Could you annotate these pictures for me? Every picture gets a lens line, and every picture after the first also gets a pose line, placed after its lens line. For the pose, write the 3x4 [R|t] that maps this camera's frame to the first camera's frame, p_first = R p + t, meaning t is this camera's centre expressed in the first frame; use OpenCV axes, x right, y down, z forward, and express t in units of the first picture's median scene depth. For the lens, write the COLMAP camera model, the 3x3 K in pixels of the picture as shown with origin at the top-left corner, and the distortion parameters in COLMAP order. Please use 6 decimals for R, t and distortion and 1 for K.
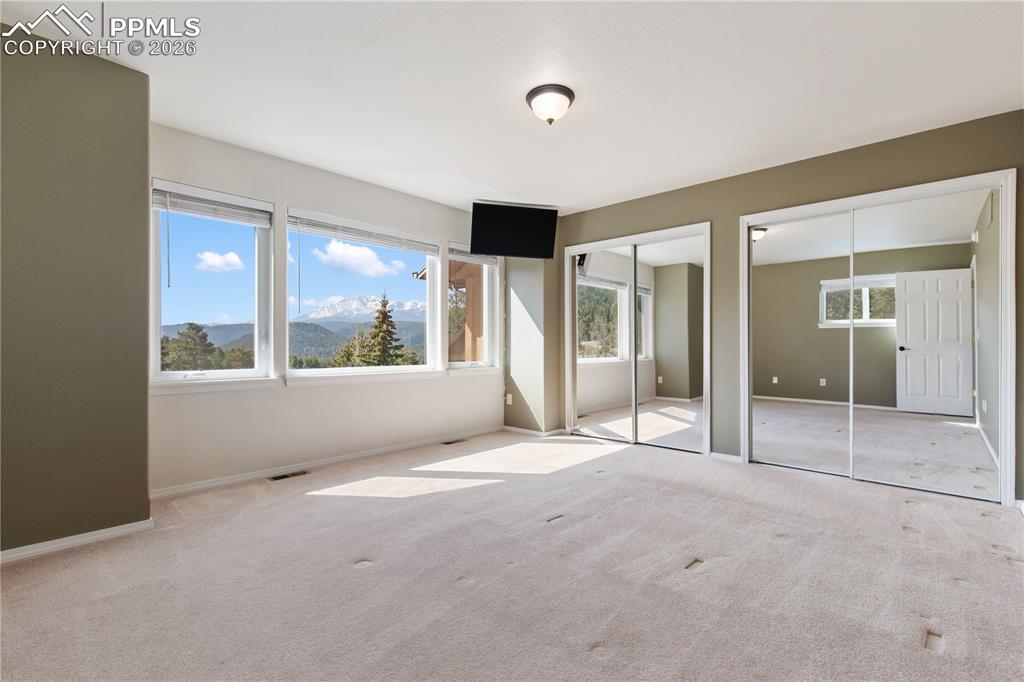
lens RADIAL K [[462.5, 0, 514.9], [0, 462.5, 345.2], [0, 0, 1]] dist [0.001901, 0.000576]
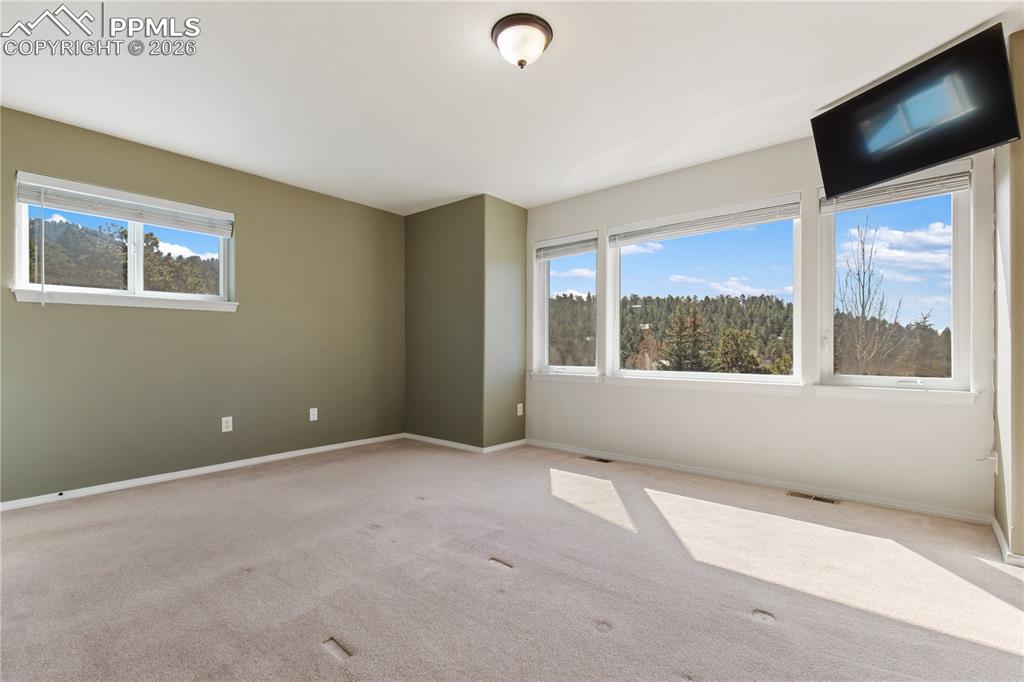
lens RADIAL K [[462.5, 0, 514.9], [0, 462.5, 345.2], [0, 0, 1]] dist [0.001901, 0.000576]
pose [[0.033189, -0.008200, -0.999415, 0.647675], [0.000844, 0.999966, -0.008176, 0.001898], [0.999449, -0.000572, 0.033195, 0.721348]]
